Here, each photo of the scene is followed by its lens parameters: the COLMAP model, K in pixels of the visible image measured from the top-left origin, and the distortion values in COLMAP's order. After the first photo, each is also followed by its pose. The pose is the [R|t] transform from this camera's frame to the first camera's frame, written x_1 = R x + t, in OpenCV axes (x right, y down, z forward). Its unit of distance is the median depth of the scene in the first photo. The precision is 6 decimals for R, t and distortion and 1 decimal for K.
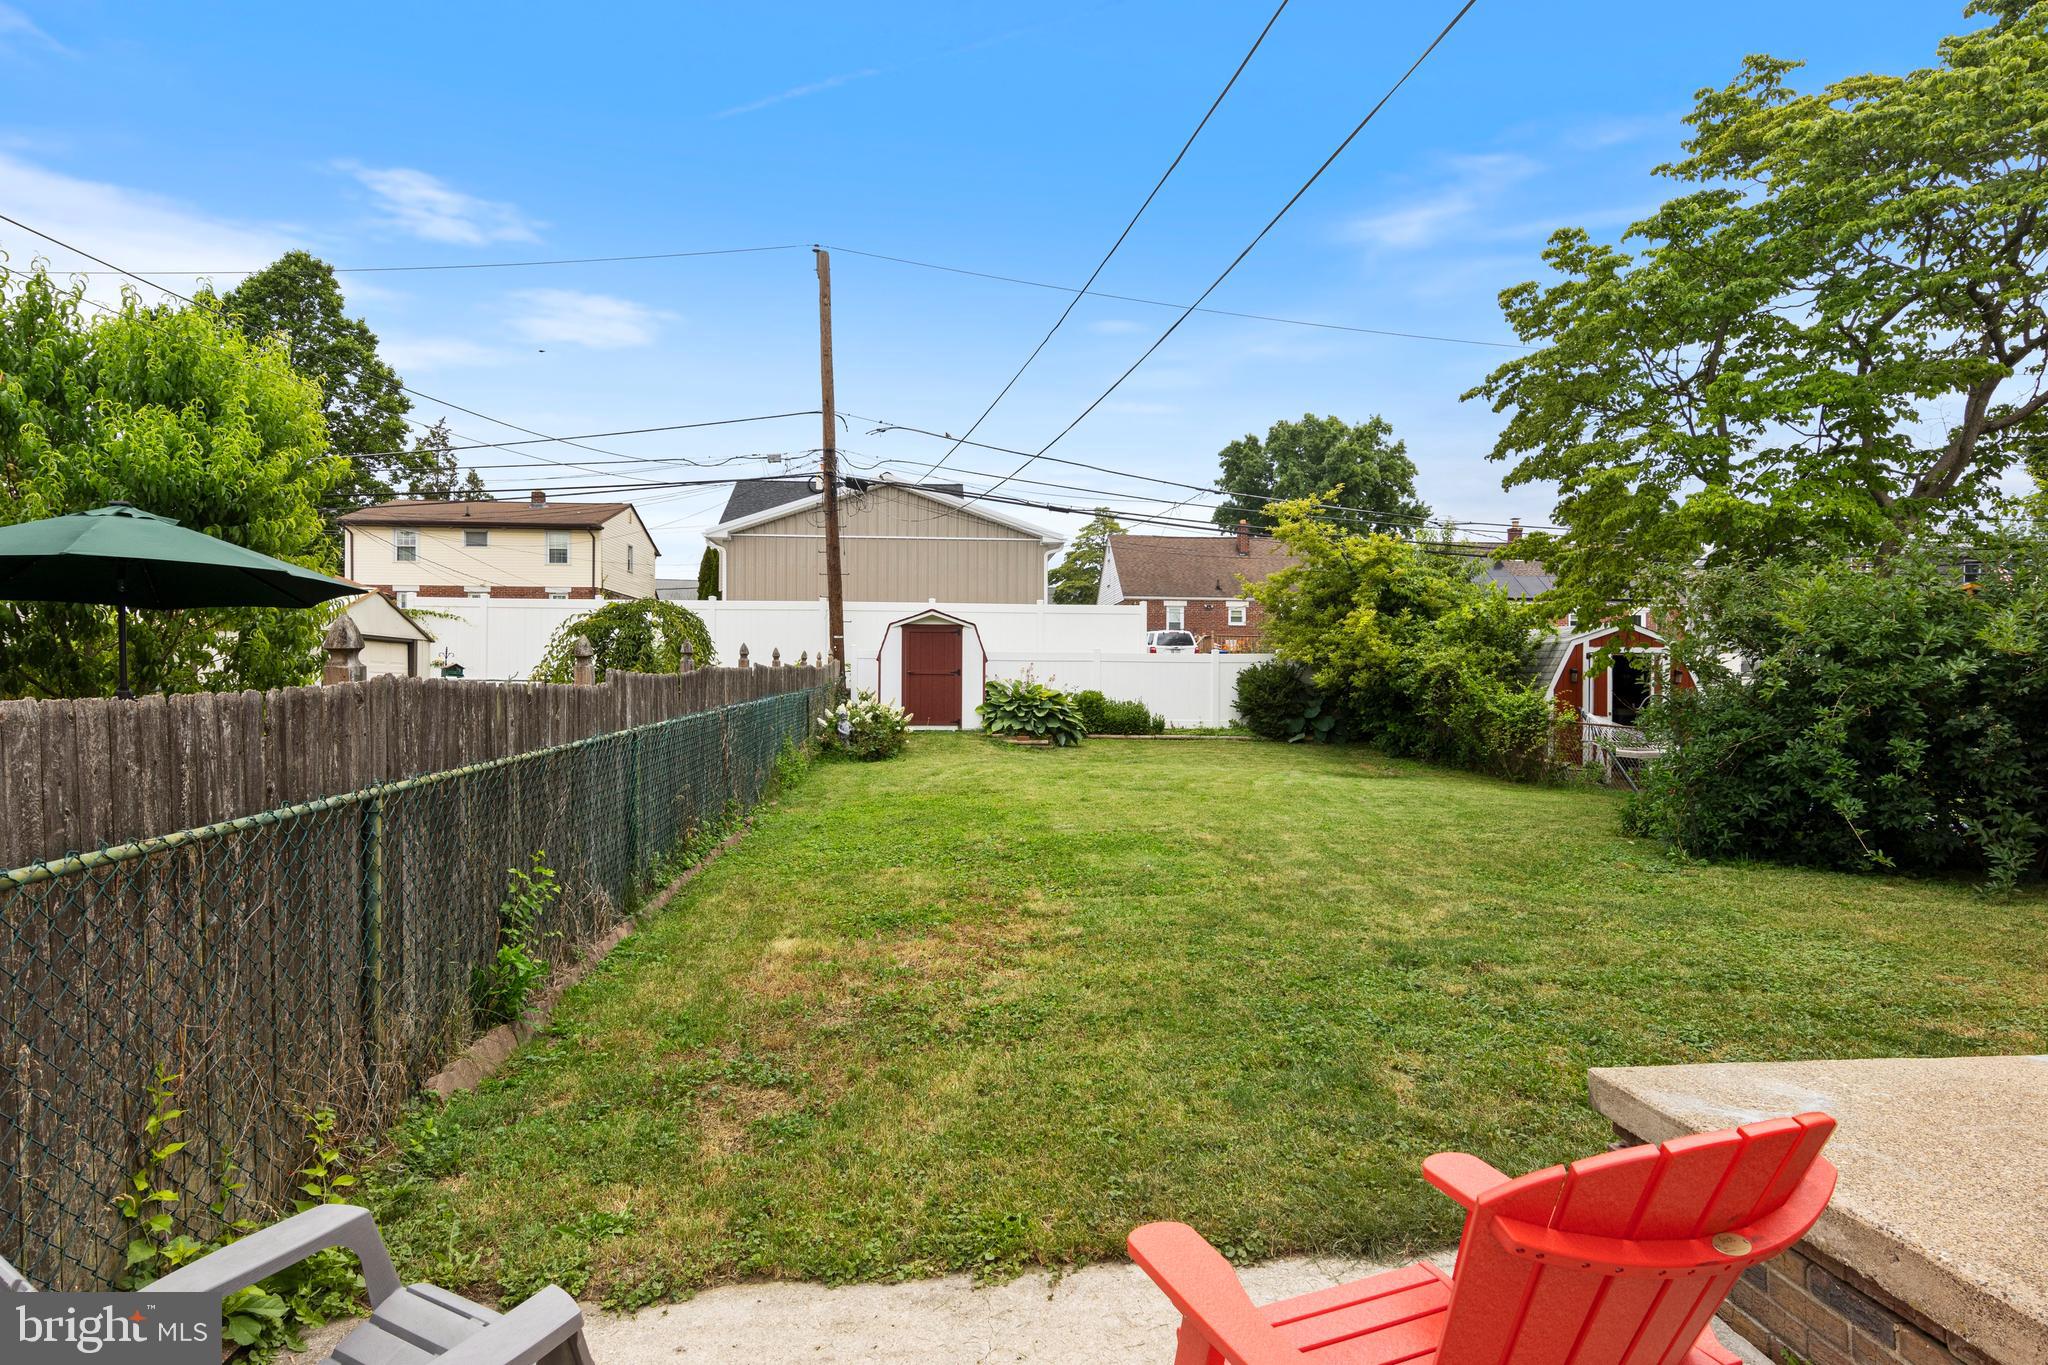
lens RADIAL K [[1053.6, 0, 1024.0], [0, 1053.6, 682.5], [0, 0, 1]] dist [0.002486, -0.000673]
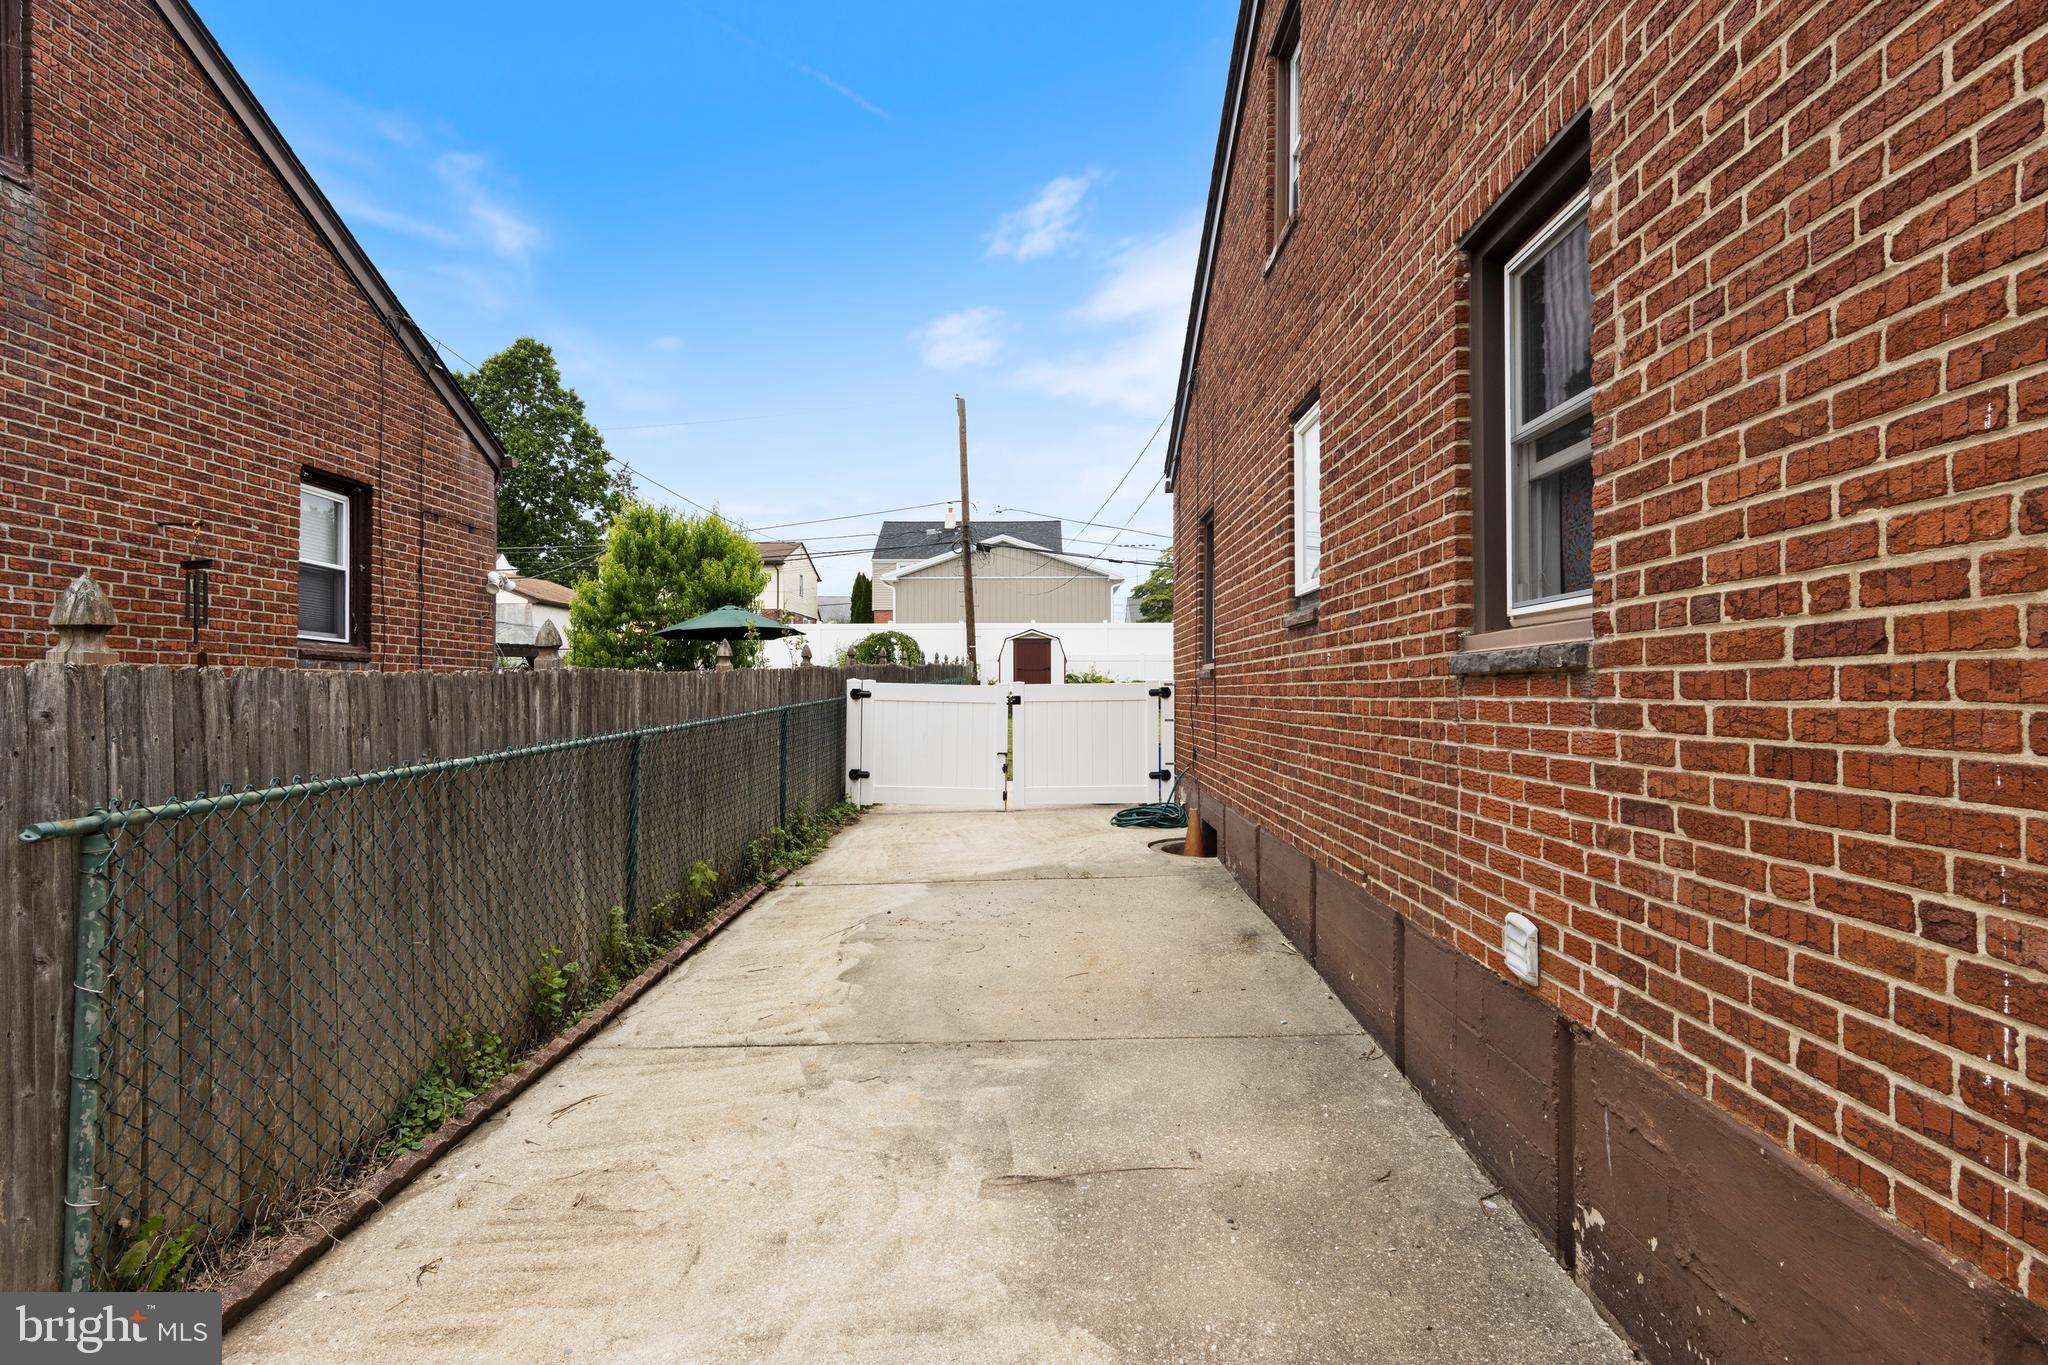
lens RADIAL K [[1053.6, 0, 1024.0], [0, 1053.6, 682.5], [0, 0, 1]] dist [0.002486, -0.000673]
pose [[0.994293, -0.008494, -0.106342, 0.029334], [0.008133, 0.999960, -0.003826, 0.007486], [0.106371, 0.002939, 0.994322, -0.249200]]
